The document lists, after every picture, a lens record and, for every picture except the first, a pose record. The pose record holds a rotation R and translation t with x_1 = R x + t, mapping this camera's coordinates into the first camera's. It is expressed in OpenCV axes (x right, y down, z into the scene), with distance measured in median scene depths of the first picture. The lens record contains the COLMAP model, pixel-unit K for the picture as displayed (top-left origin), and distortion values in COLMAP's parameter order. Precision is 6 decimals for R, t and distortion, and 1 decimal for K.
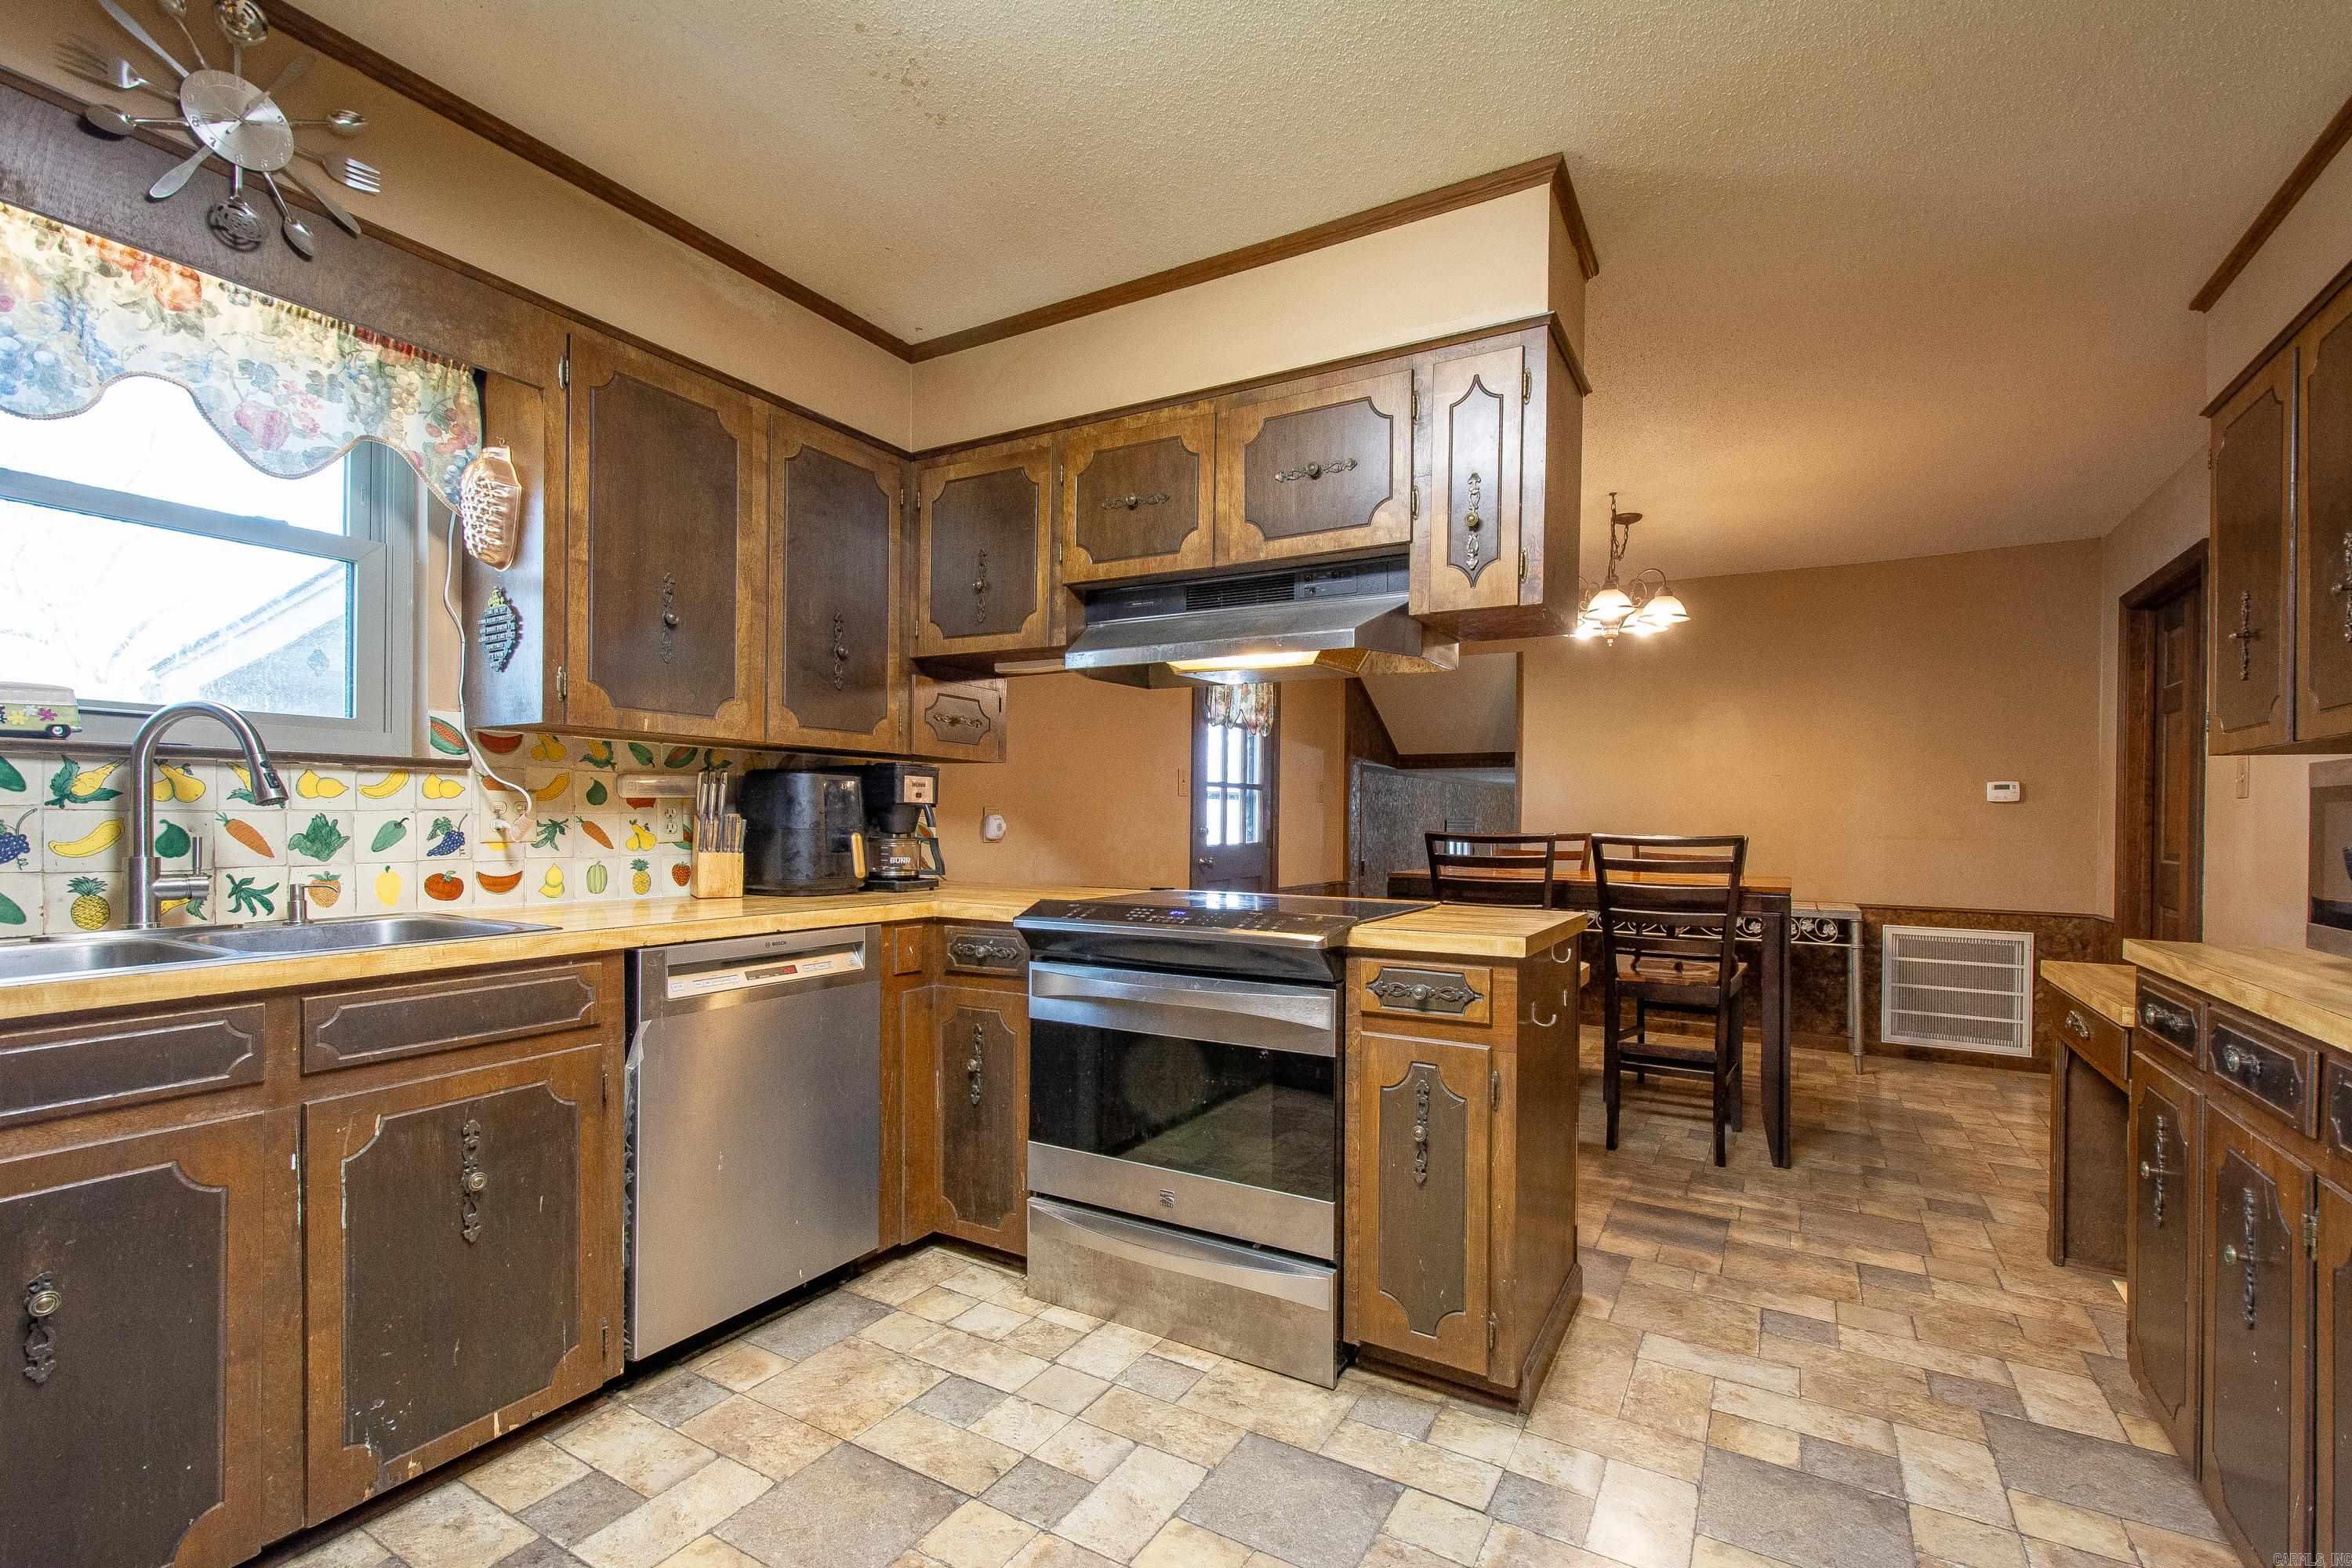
lens RADIAL K [[1039.1, 0, 1212.6], [0, 1039.1, 820.8], [0, 0, 1]] dist [0.019247, -0.007689]
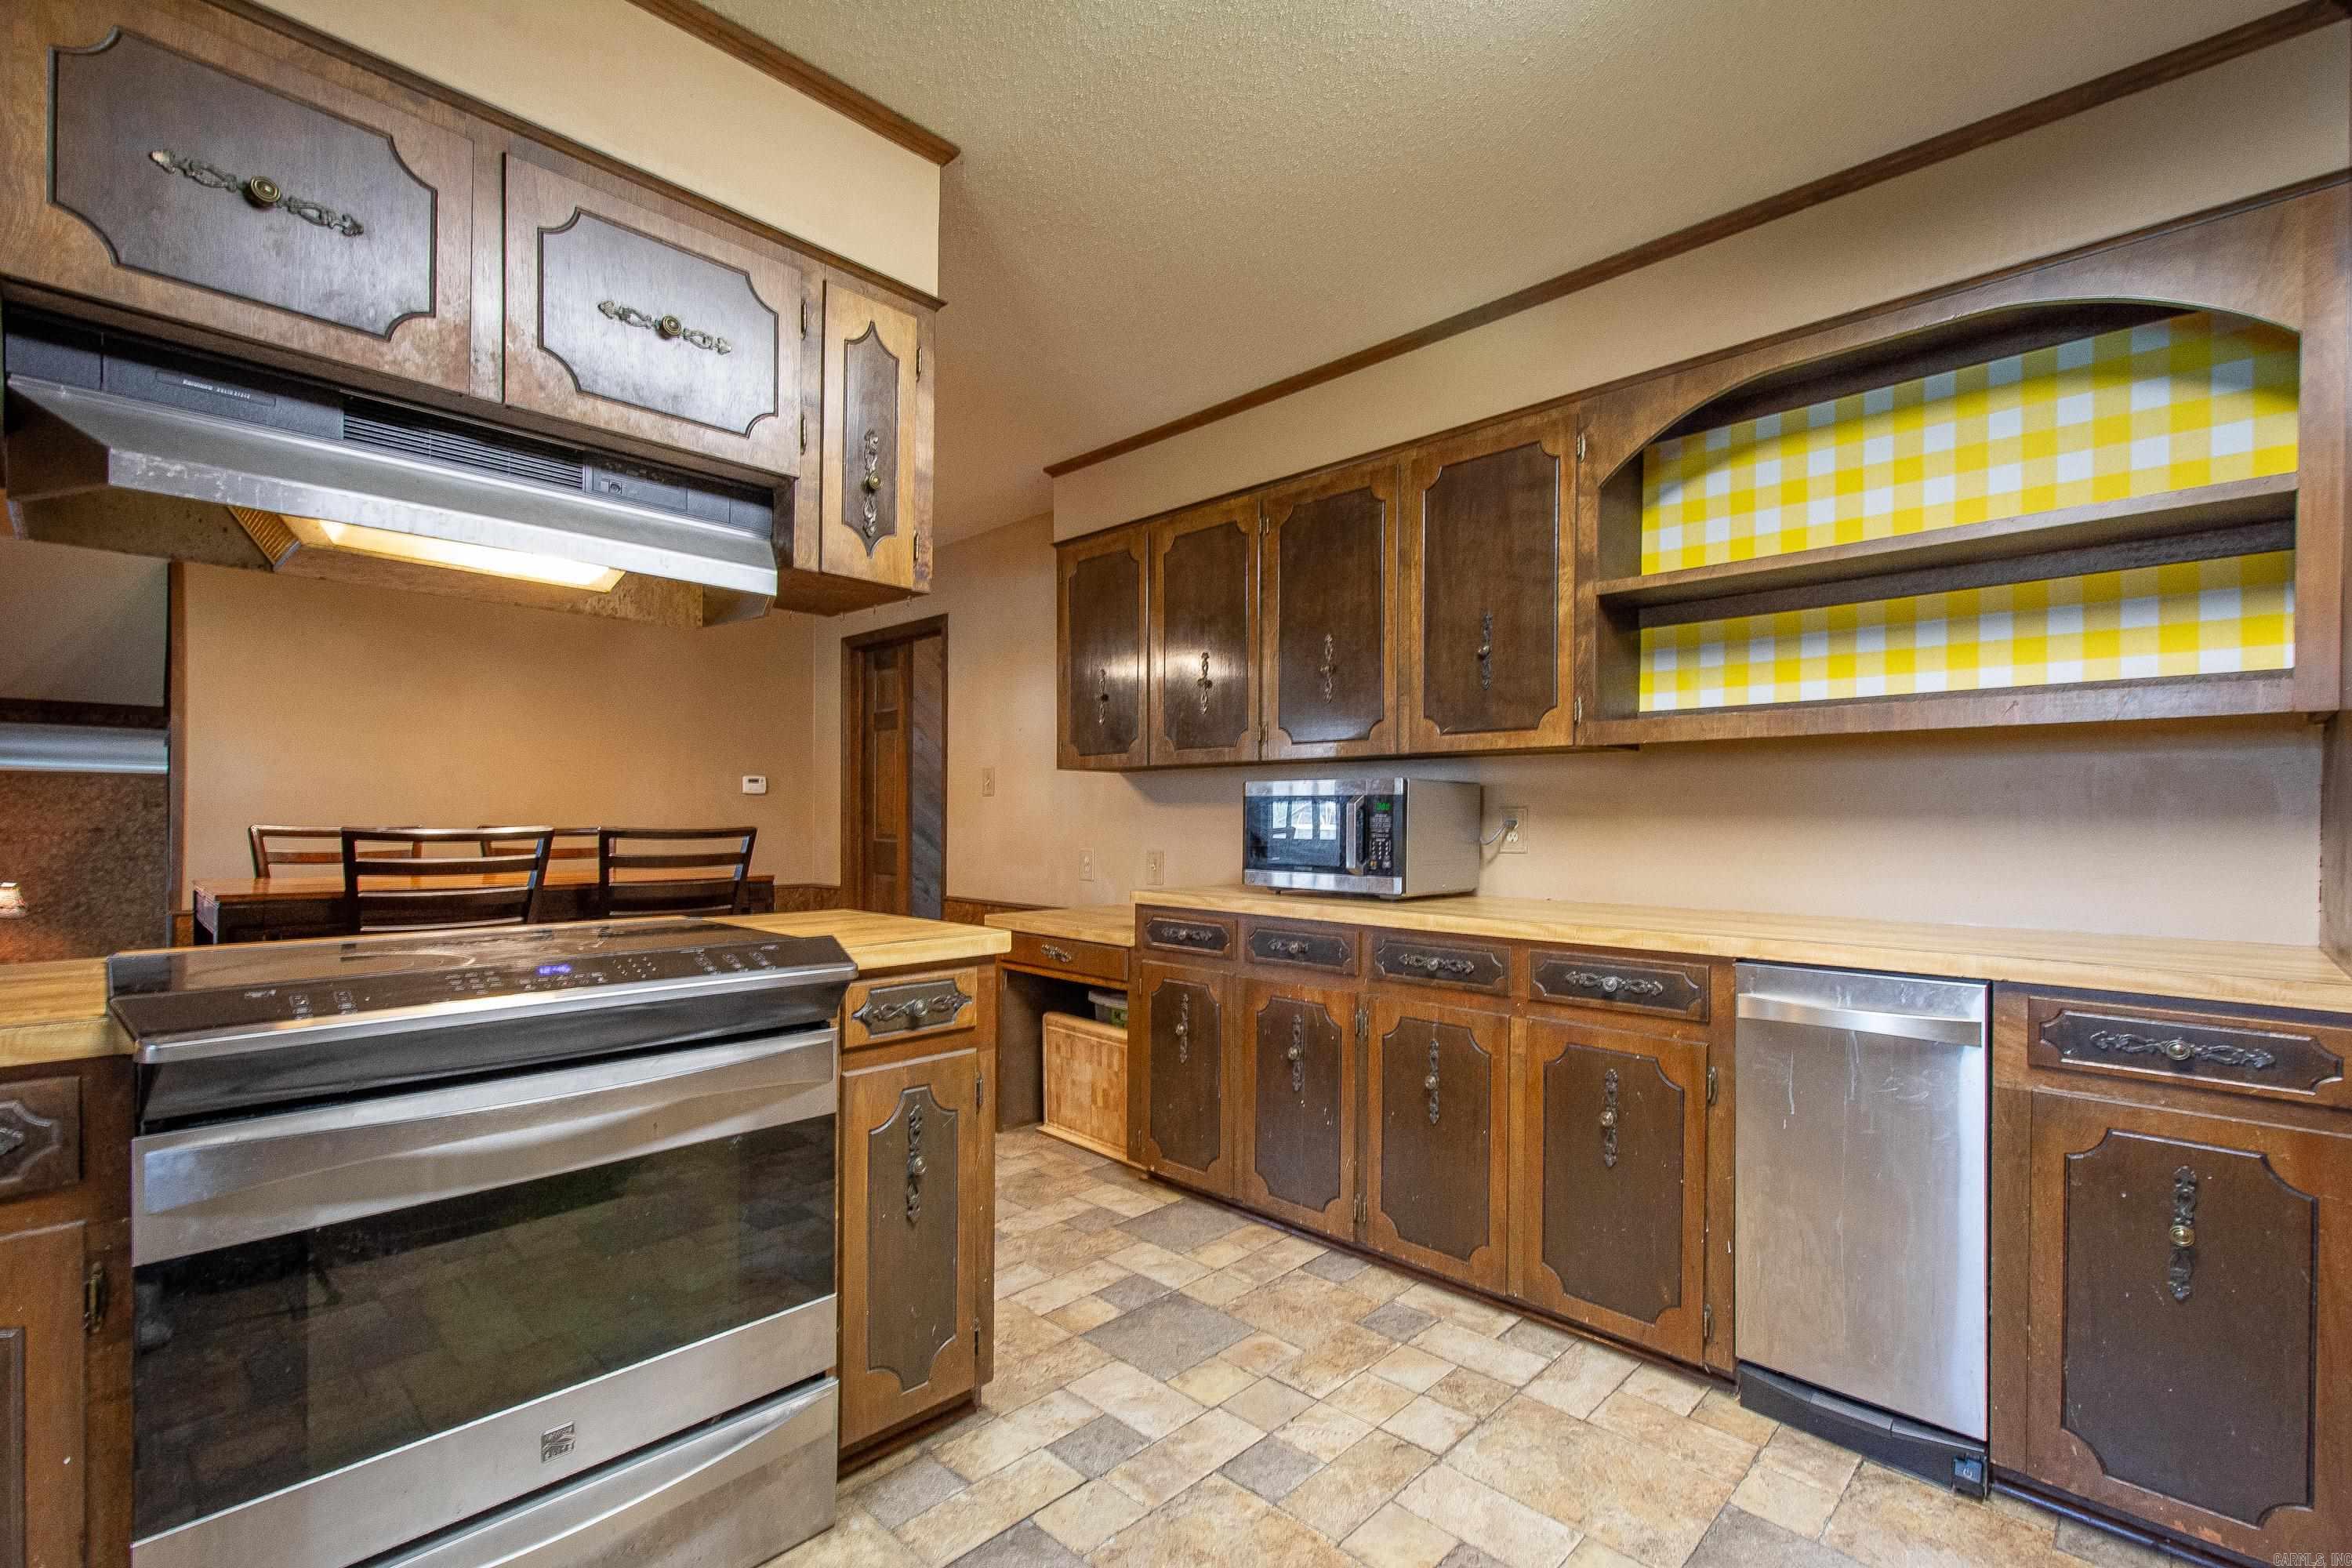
lens RADIAL K [[1039.1, 0, 1212.6], [0, 1039.1, 820.8], [0, 0, 1]] dist [0.019247, -0.007689]
pose [[0.228025, -0.012760, 0.973572, -0.267406], [-0.001506, 0.999908, 0.013458, -0.004024], [-0.973654, -0.004535, 0.227985, 0.239630]]
